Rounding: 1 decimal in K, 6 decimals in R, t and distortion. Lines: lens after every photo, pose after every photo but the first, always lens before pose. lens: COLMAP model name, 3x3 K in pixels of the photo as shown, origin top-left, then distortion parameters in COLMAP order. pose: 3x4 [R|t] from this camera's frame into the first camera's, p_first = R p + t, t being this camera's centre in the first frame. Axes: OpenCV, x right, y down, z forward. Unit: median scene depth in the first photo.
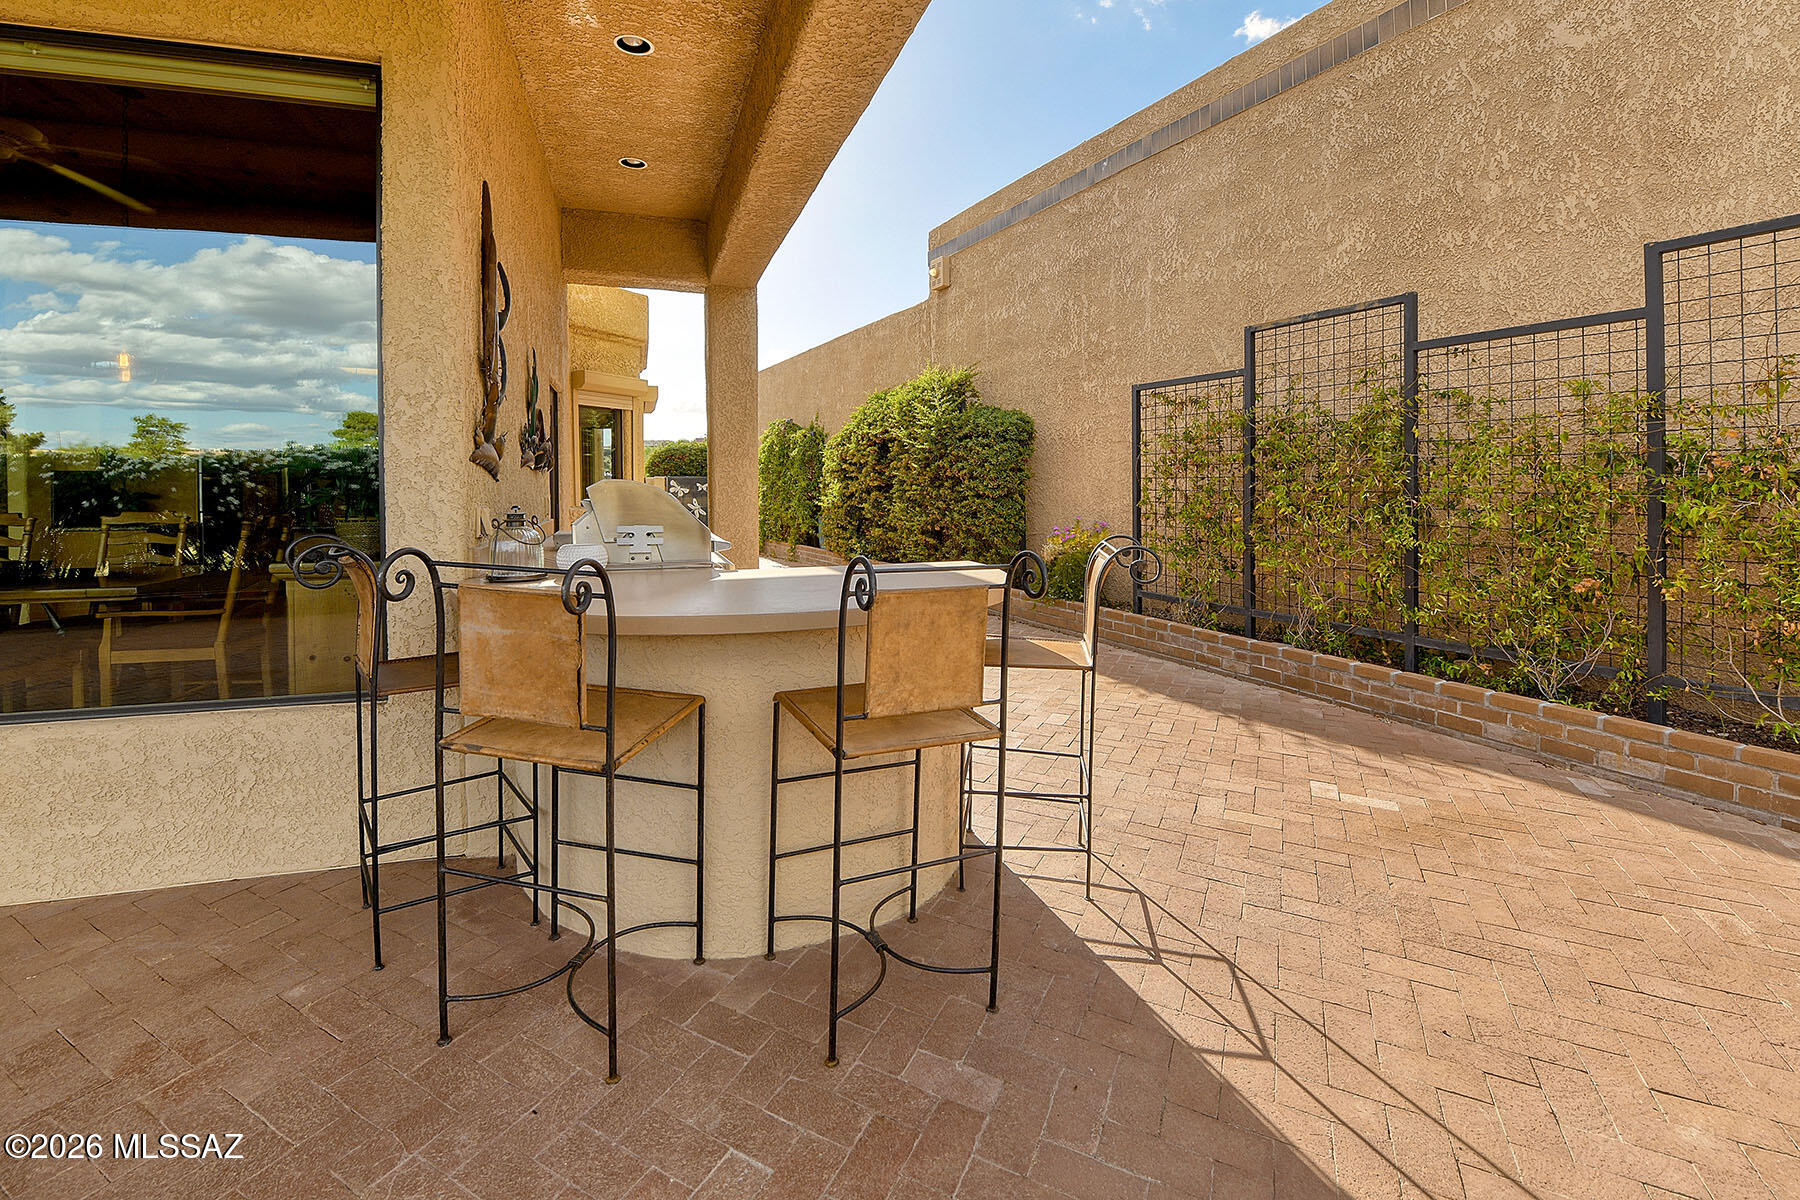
lens RADIAL K [[765.1, 0, 899.6], [0, 765.1, 502.2], [0, 0, 1]] dist [-0.044645, 0.000105]
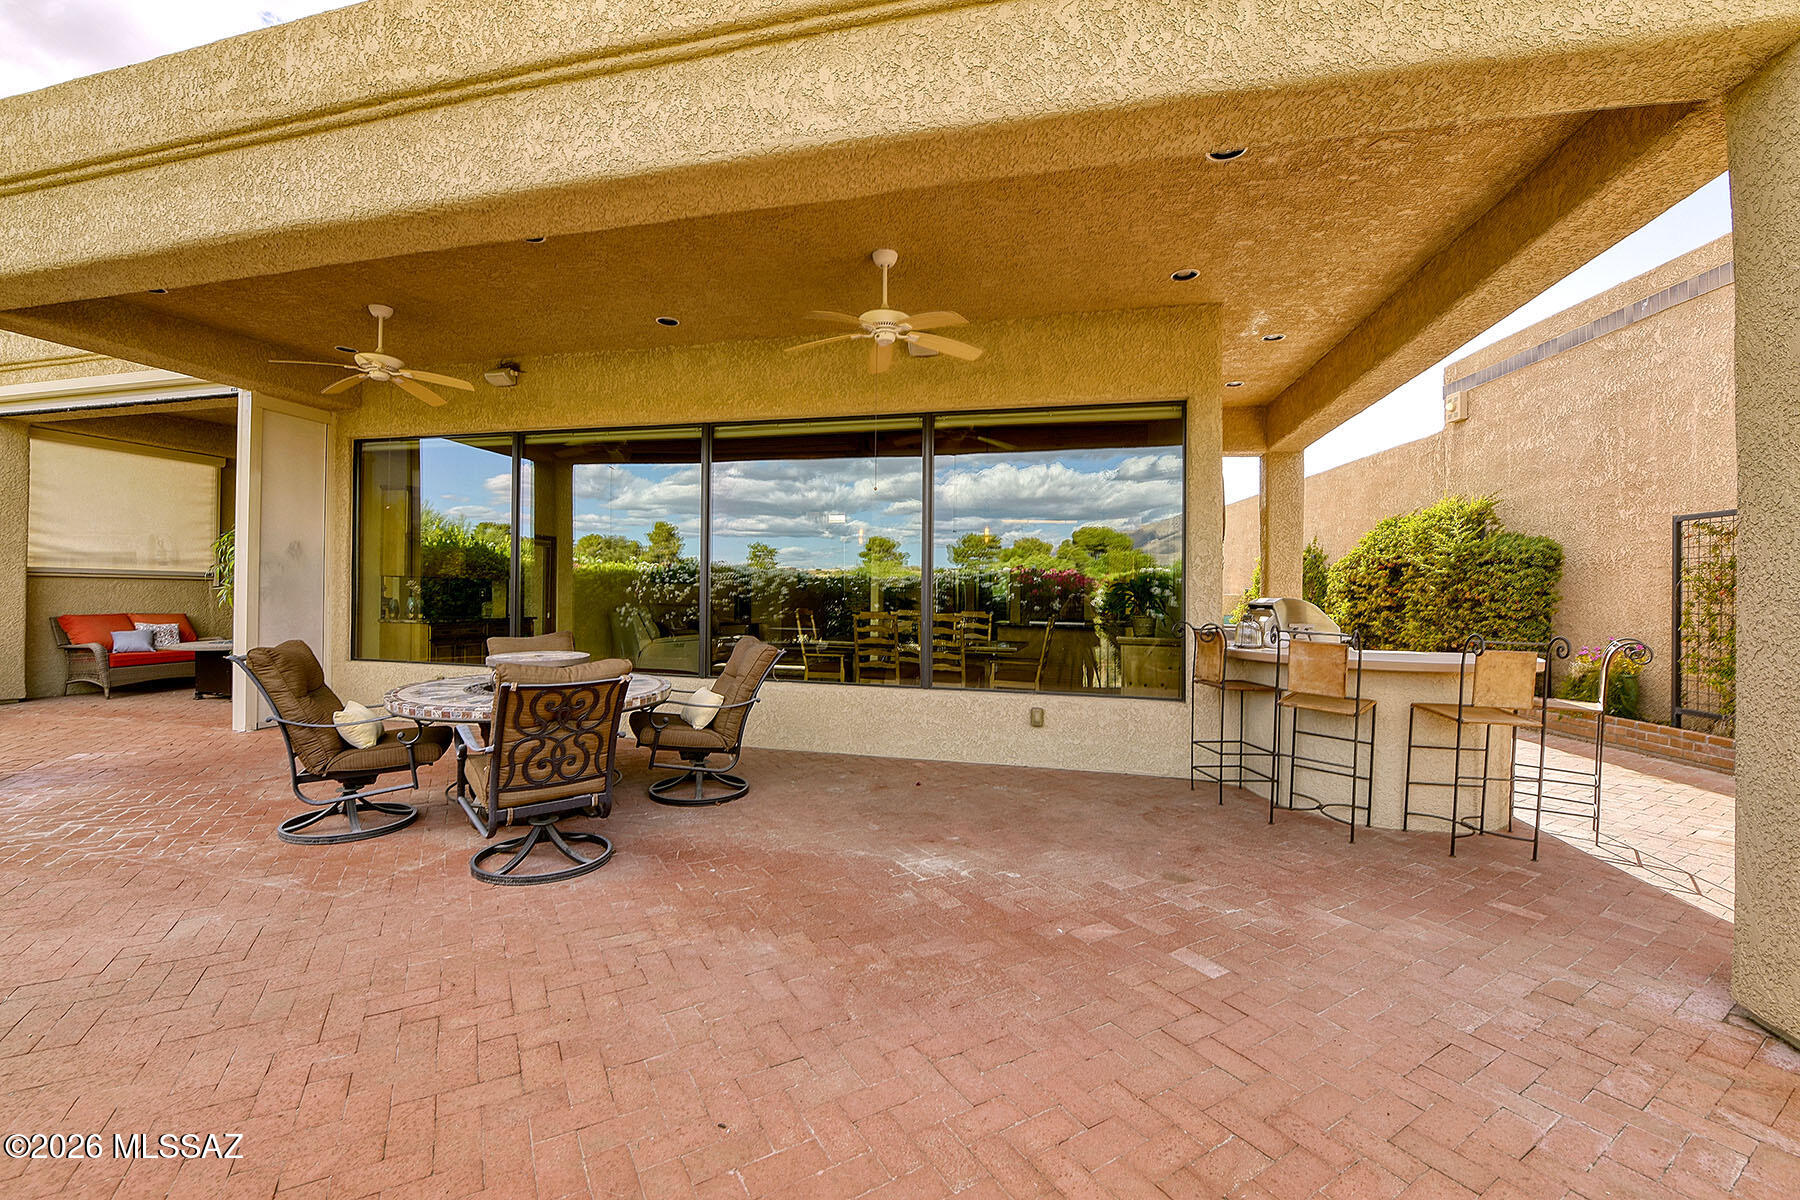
lens RADIAL K [[793.5, 0, 935.4], [0, 793.5, 605.0], [0, 0, 1]] dist [-0.037163, -0.000504]
pose [[0.875416, 0.018042, -0.483034, -0.066530], [-0.027415, 0.999548, -0.012350, 0.010966], [0.482593, 0.024054, 0.875514, -0.364079]]
